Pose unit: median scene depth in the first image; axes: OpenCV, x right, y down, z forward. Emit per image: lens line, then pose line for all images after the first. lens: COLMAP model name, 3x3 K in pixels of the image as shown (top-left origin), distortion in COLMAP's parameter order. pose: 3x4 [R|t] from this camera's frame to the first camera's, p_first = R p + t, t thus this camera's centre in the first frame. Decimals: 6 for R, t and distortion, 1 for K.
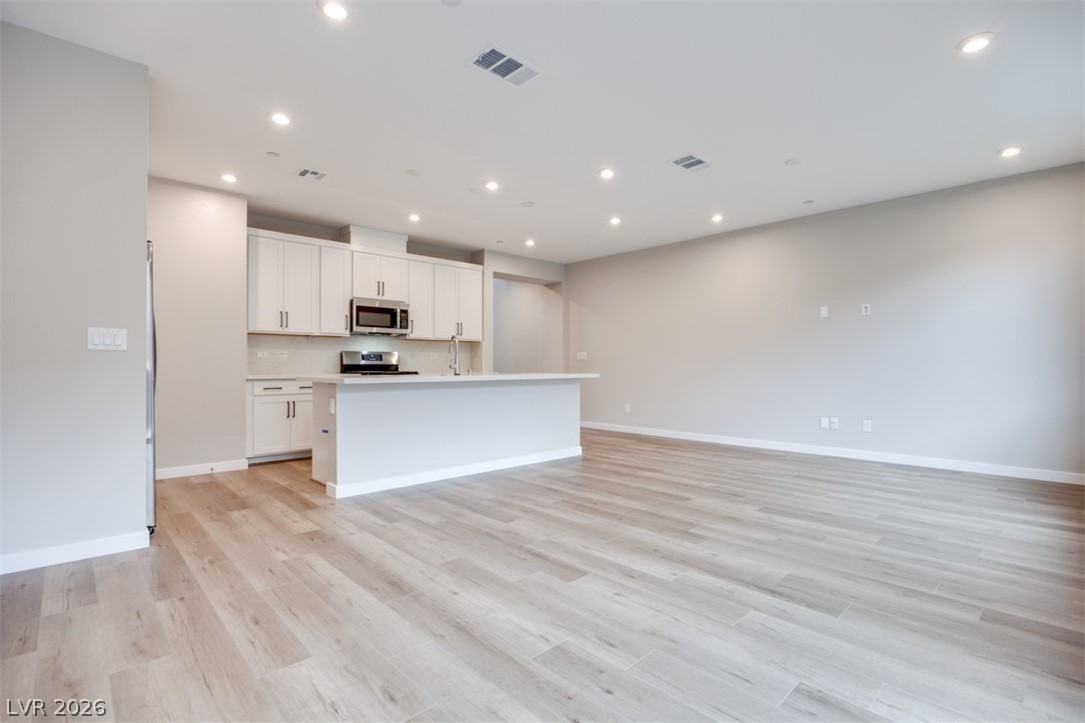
lens RADIAL K [[518.0, 0, 542.5], [0, 518.0, 361.5], [0, 0, 1]] dist [-0.010975, 0.000121]
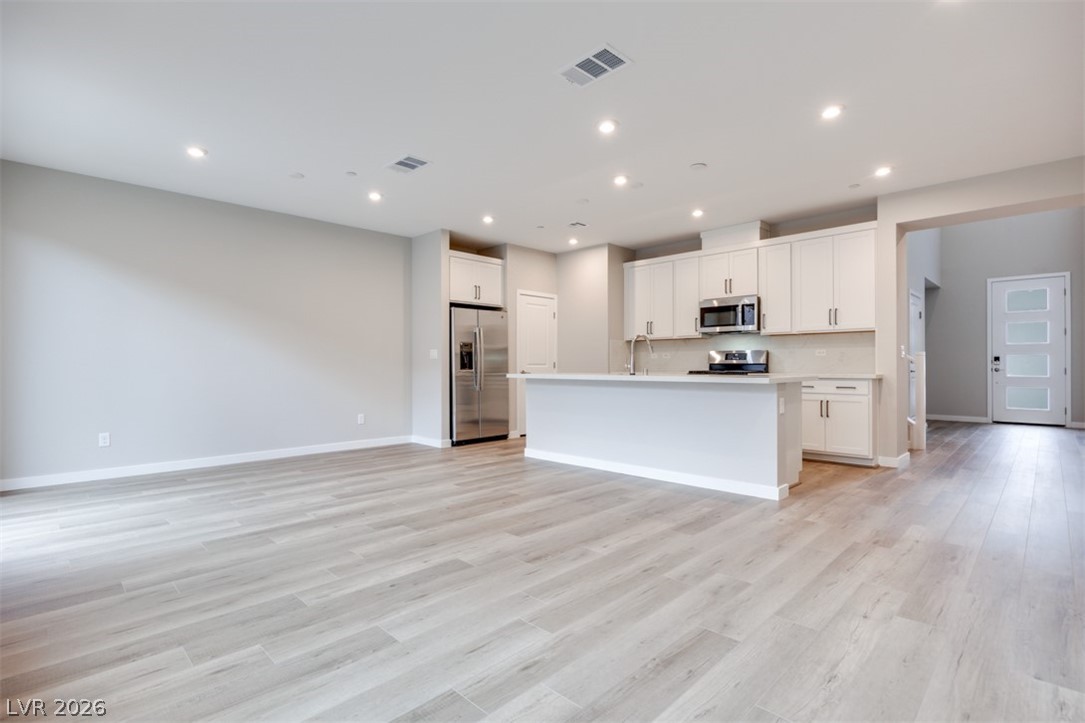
lens RADIAL K [[518.0, 0, 542.5], [0, 518.0, 361.5], [0, 0, 1]] dist [-0.010975, 0.000121]
pose [[0.023654, -0.003692, -0.999713, 0.724997], [0.010835, 0.999935, -0.003437, 0.001534], [0.999661, -0.010750, 0.023692, 0.685316]]
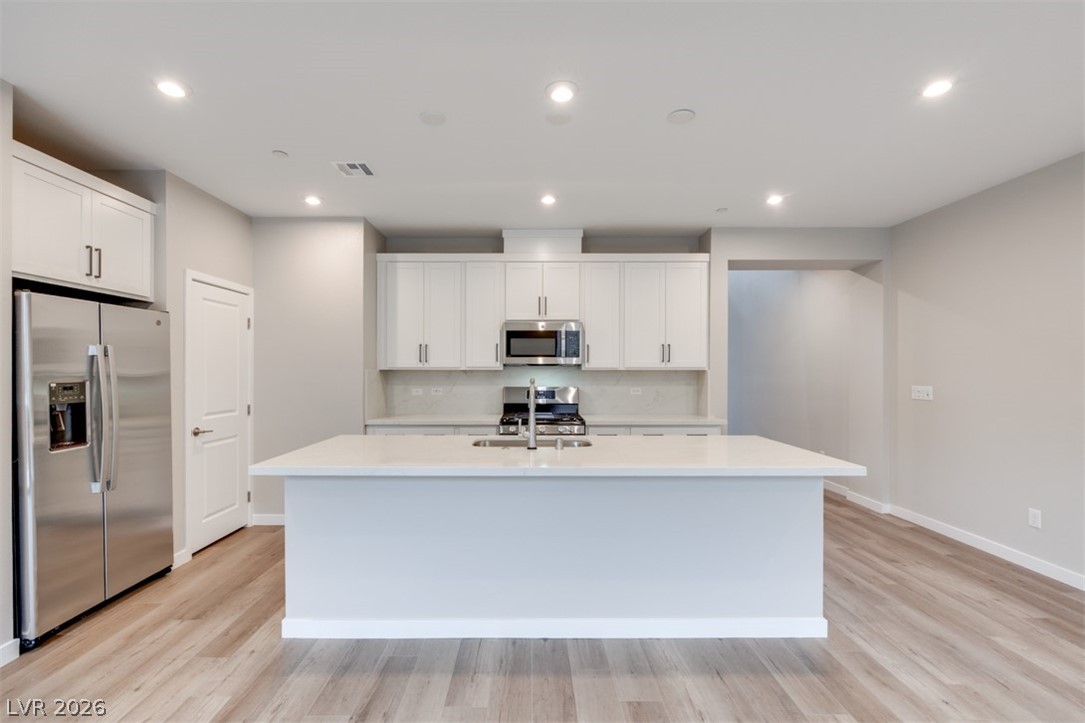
lens RADIAL K [[478.3, 0, 525.6], [0, 478.3, 367.9], [0, 0, 1]] dist [-0.003645, -0.000144]
pose [[0.721849, 0.000599, -0.692051, 0.173584], [0.004477, 0.999975, 0.005535, -0.058491], [0.692036, -0.007094, 0.721828, 0.520037]]
